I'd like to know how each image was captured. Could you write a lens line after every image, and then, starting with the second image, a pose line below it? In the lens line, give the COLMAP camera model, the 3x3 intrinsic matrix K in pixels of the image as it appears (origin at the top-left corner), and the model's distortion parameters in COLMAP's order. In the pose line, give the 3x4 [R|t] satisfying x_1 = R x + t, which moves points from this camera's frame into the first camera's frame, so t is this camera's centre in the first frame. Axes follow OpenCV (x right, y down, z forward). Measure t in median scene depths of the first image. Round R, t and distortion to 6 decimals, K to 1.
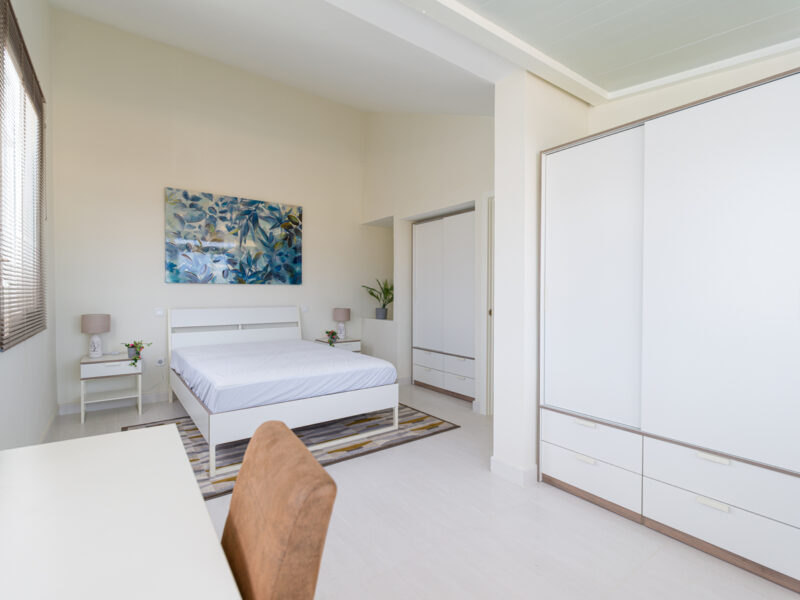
lens RADIAL K [[397.2, 0, 400.0], [0, 397.2, 300.0], [0, 0, 1]] dist [0.001744, 0.000436]
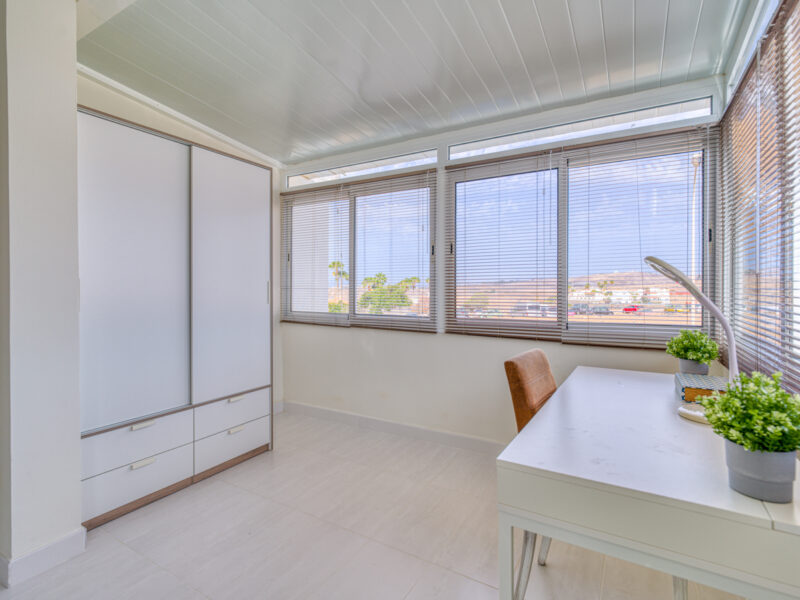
lens RADIAL K [[397.2, 0, 400.0], [0, 397.2, 300.0], [0, 0, 1]] dist [0.001744, 0.000436]
pose [[-0.398213, -0.020290, 0.917069, -0.708624], [0.026628, 0.999078, 0.033667, -0.003589], [-0.916906, 0.037827, -0.397306, 0.887462]]
